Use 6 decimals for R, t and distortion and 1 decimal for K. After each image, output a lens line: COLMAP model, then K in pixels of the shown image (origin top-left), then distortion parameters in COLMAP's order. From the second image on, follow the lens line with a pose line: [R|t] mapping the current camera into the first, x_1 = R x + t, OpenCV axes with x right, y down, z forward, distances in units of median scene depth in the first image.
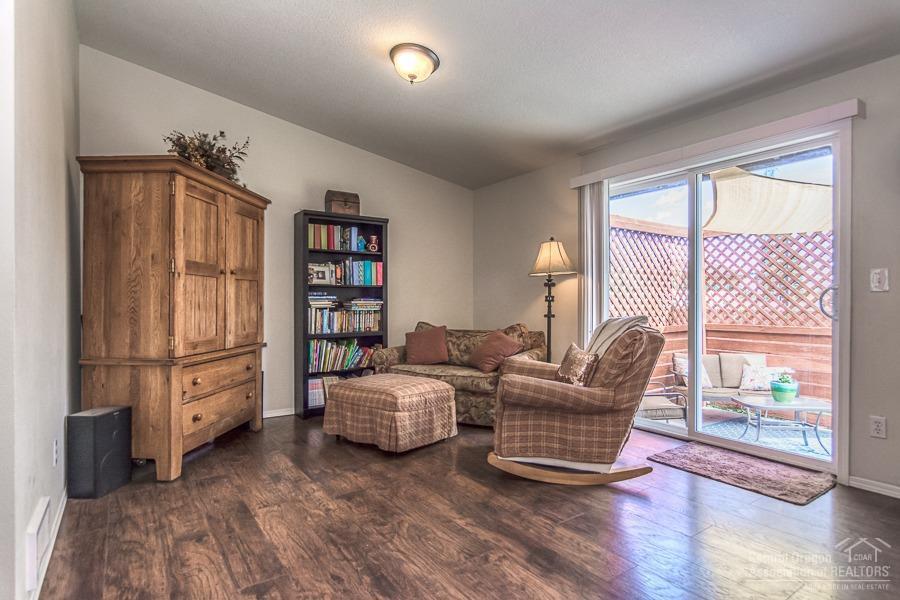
lens RADIAL K [[473.9, 0, 450.8], [0, 473.9, 304.1], [0, 0, 1]] dist [-0.000860, -0.000372]
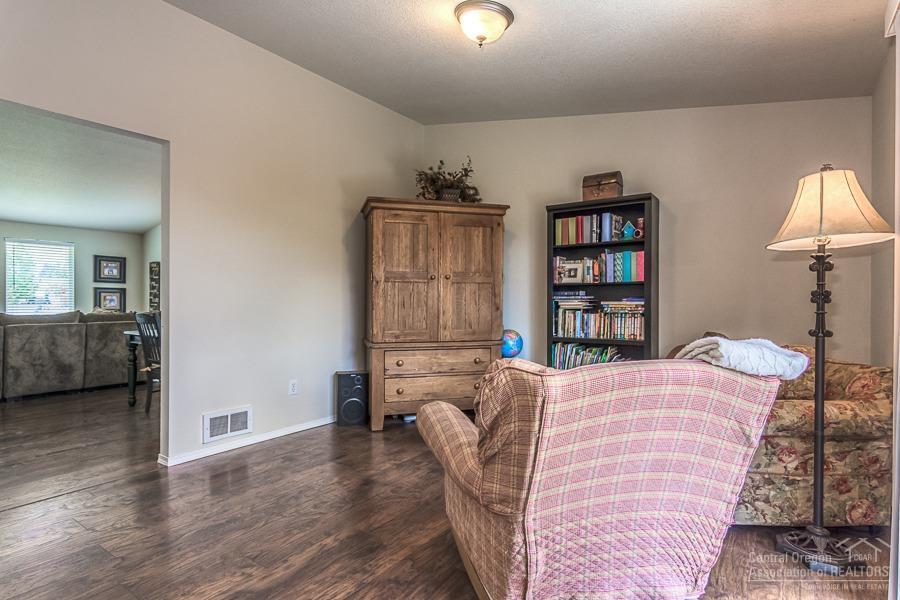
lens RADIAL K [[473.9, 0, 450.8], [0, 473.9, 304.1], [0, 0, 1]] dist [-0.000860, -0.000372]
pose [[0.334909, 0.005606, -0.942234, 0.519228], [-0.003901, 0.999982, 0.004563, -0.004725], [0.942242, 0.002148, 0.334925, 0.488671]]
